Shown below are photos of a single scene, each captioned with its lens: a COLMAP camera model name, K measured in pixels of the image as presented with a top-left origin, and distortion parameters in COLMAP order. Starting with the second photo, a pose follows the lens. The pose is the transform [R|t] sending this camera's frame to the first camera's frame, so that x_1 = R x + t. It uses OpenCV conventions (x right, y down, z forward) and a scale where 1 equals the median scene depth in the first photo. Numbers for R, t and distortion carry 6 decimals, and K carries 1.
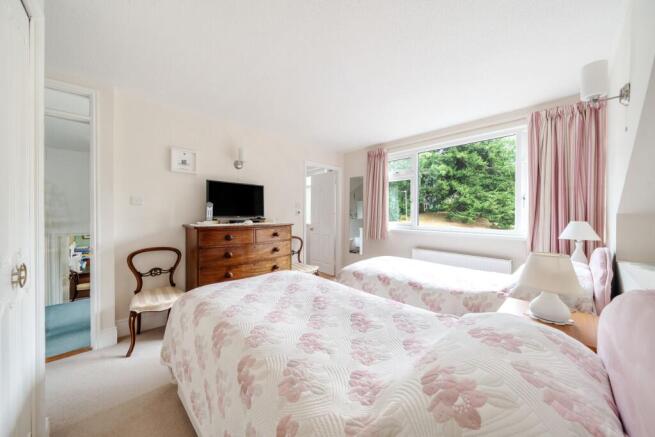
lens RADIAL K [[223.7, 0, 327.5], [0, 223.7, 218.5], [0, 0, 1]] dist [0.000109, 0.000005]
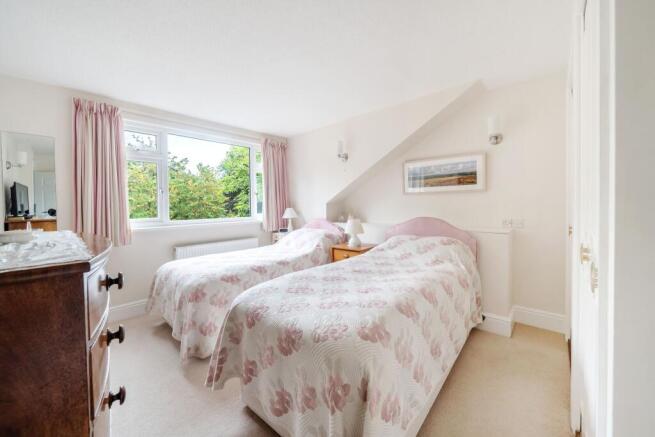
lens RADIAL K [[253.4, 0, 326.7], [0, 253.4, 210.6], [0, 0, 1]] dist [-0.000899, -0.000109]
pose [[-0.058470, -0.033428, 0.997729, -0.876773], [0.035381, 0.998742, 0.035536, -0.026236], [-0.997662, 0.037379, -0.057213, 0.719834]]
